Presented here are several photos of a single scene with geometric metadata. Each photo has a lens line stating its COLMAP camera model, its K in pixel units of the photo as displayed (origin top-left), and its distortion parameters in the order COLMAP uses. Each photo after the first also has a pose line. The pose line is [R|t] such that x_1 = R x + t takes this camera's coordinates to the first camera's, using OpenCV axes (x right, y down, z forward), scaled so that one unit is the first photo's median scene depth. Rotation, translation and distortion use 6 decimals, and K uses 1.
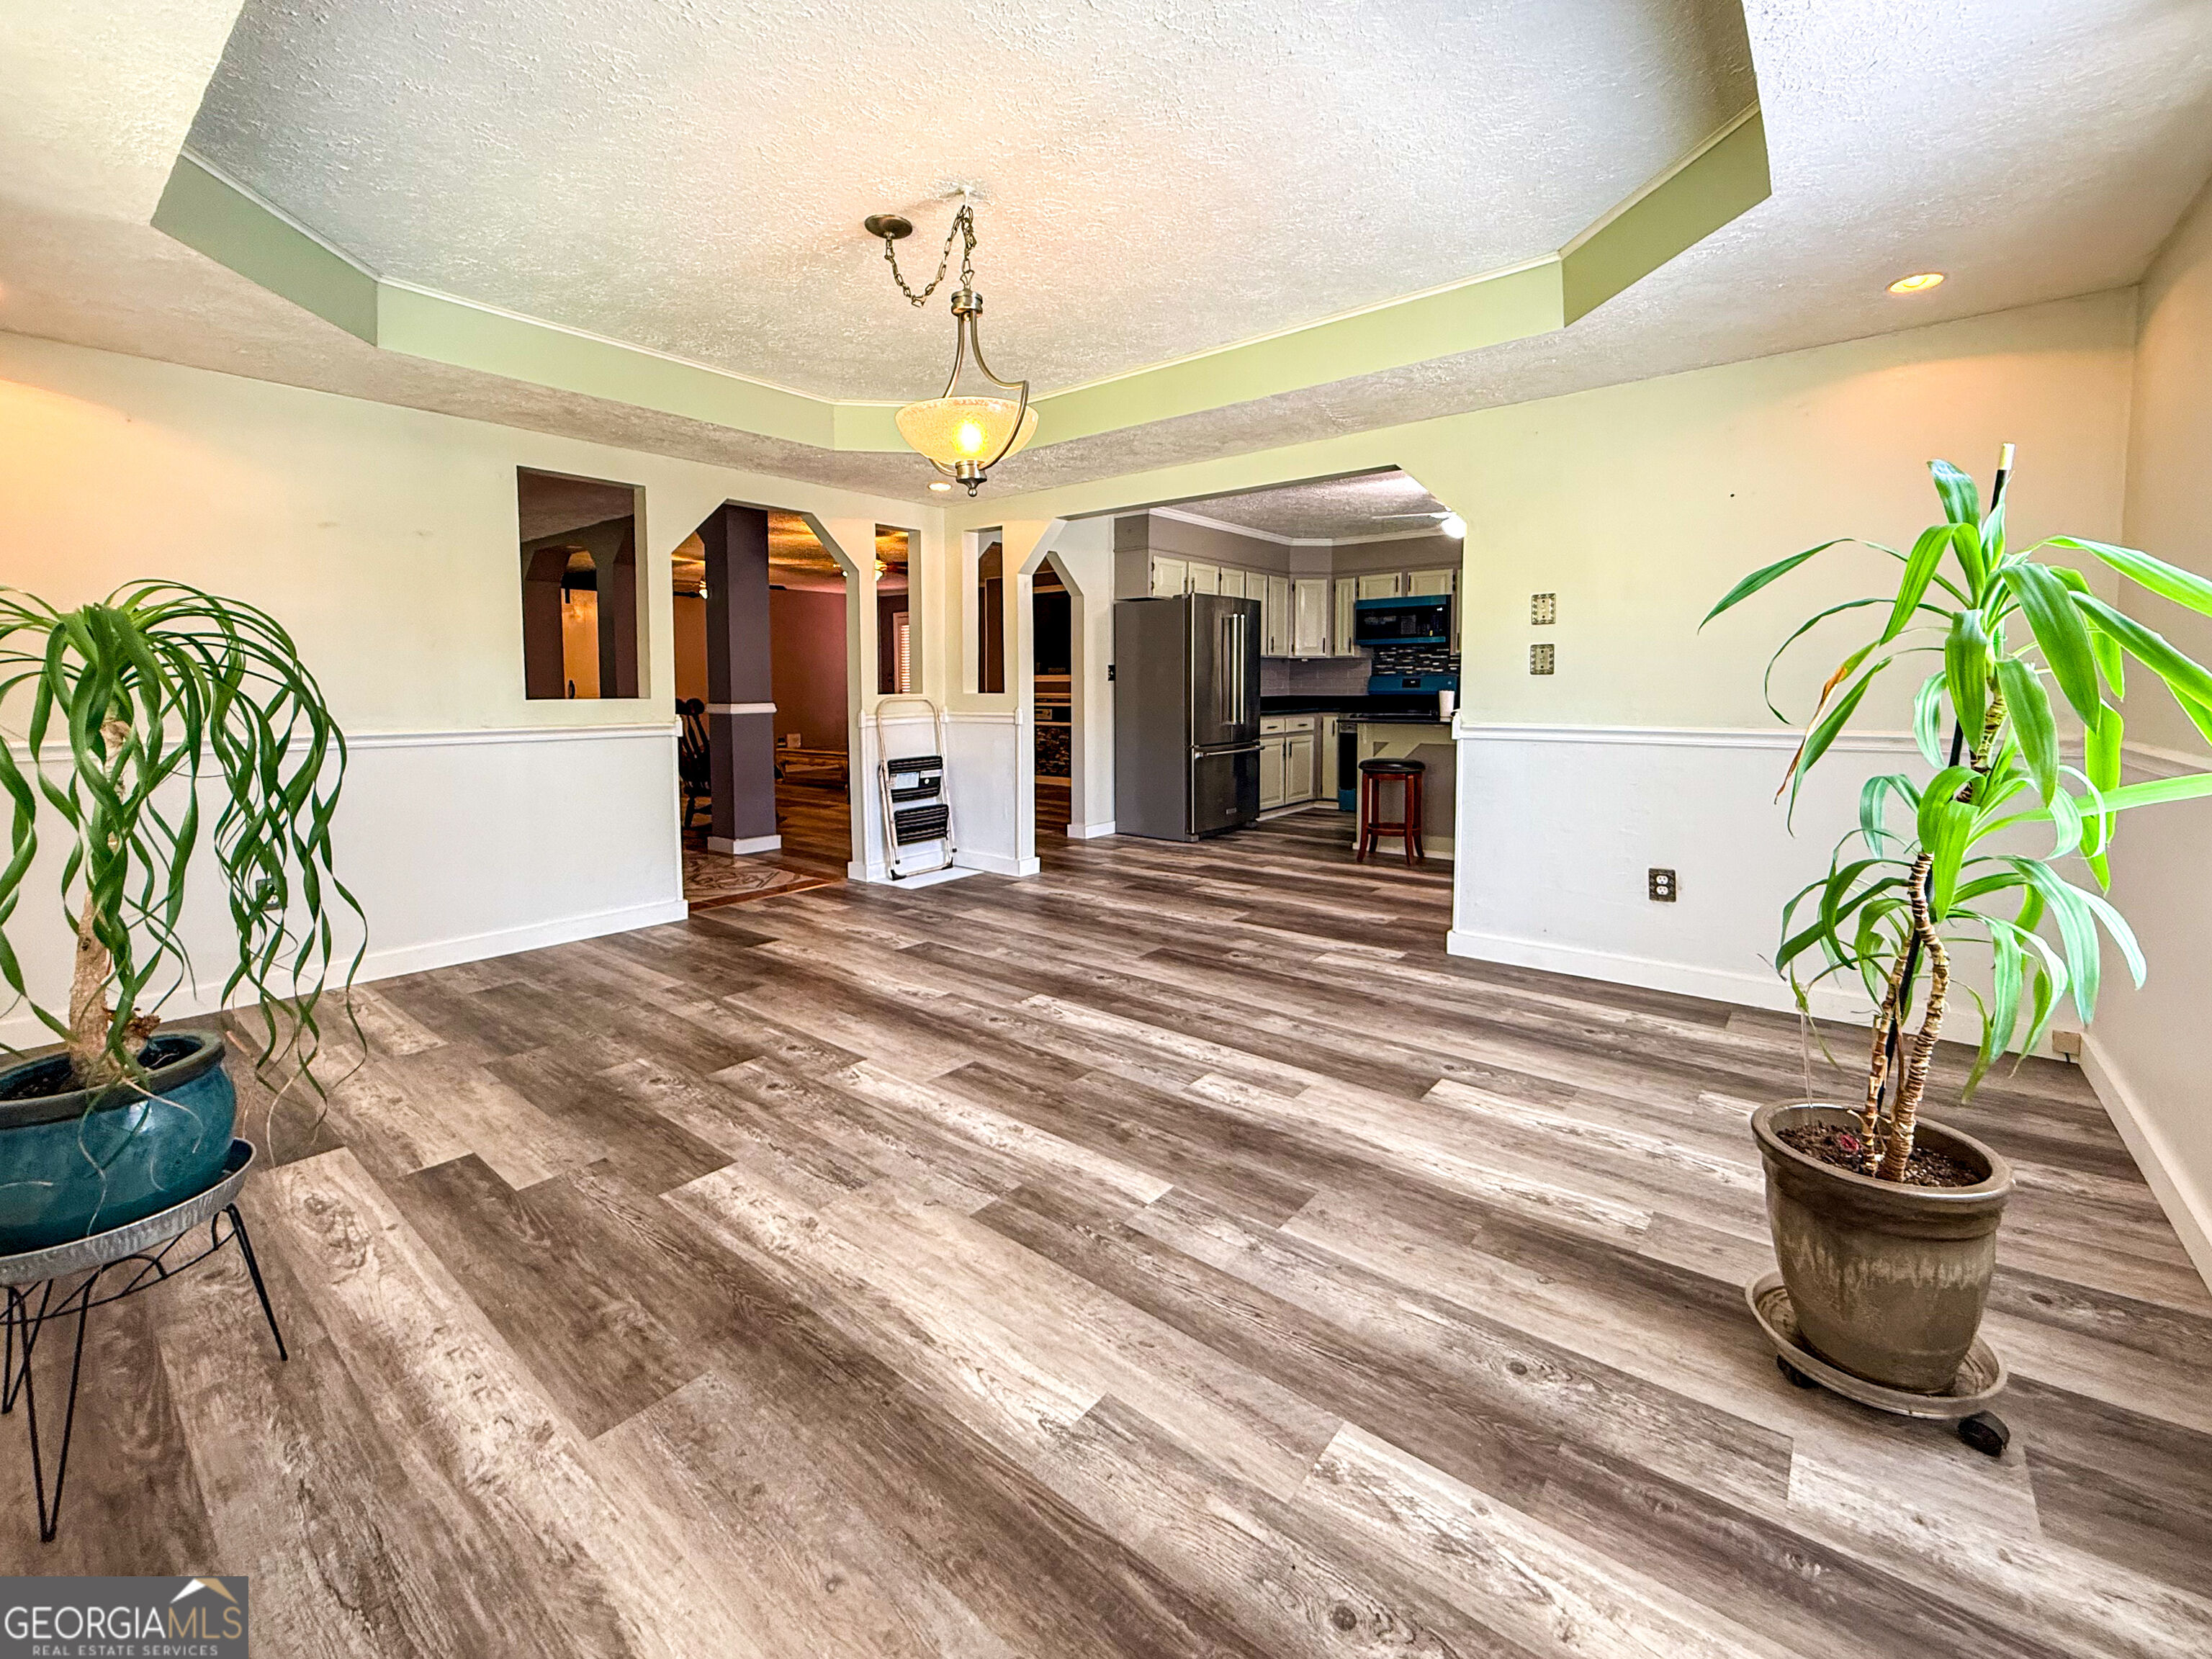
lens RADIAL K [[929.1, 0, 1108.1], [0, 929.1, 829.2], [0, 0, 1]] dist [-0.000536, 0.000051]
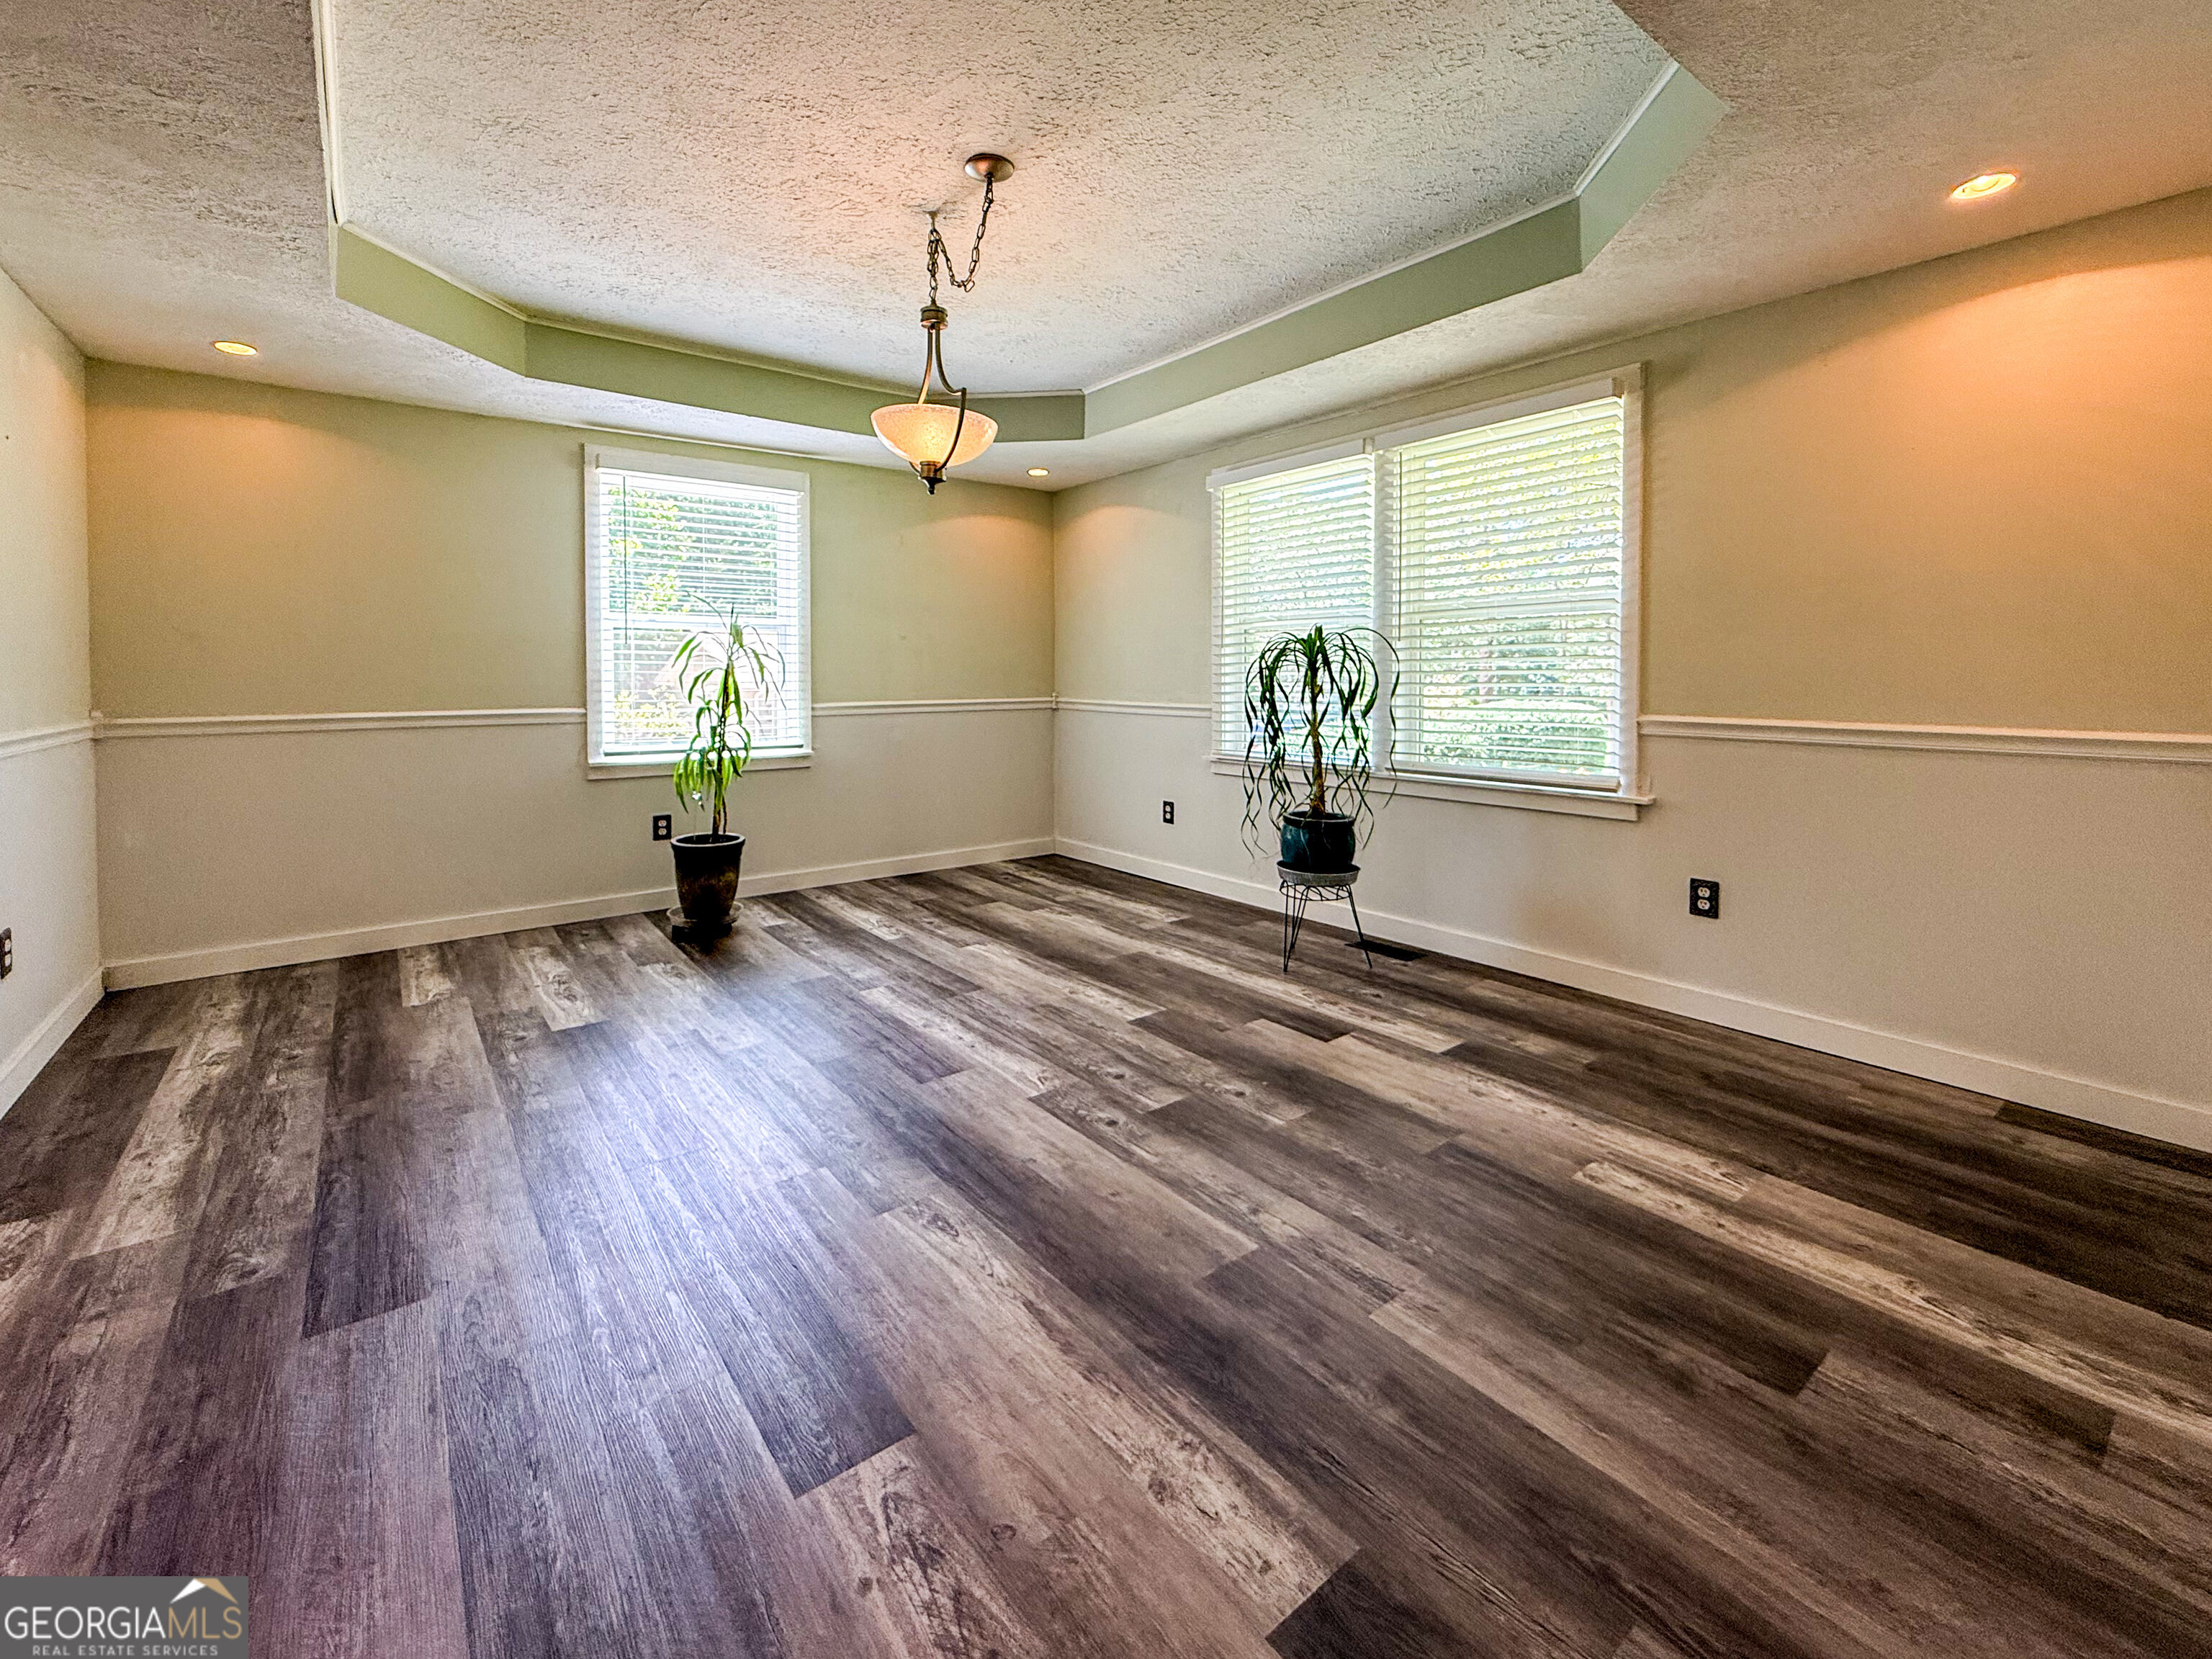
lens RADIAL K [[929.1, 0, 1105.1], [0, 929.1, 829.5], [0, 0, 1]] dist [-0.000536, 0.000051]
pose [[-0.975152, -0.032641, 0.219119, -0.554513], [0.039623, 0.947440, 0.317469, -0.305738], [-0.217965, 0.318263, -0.922605, 1.841471]]
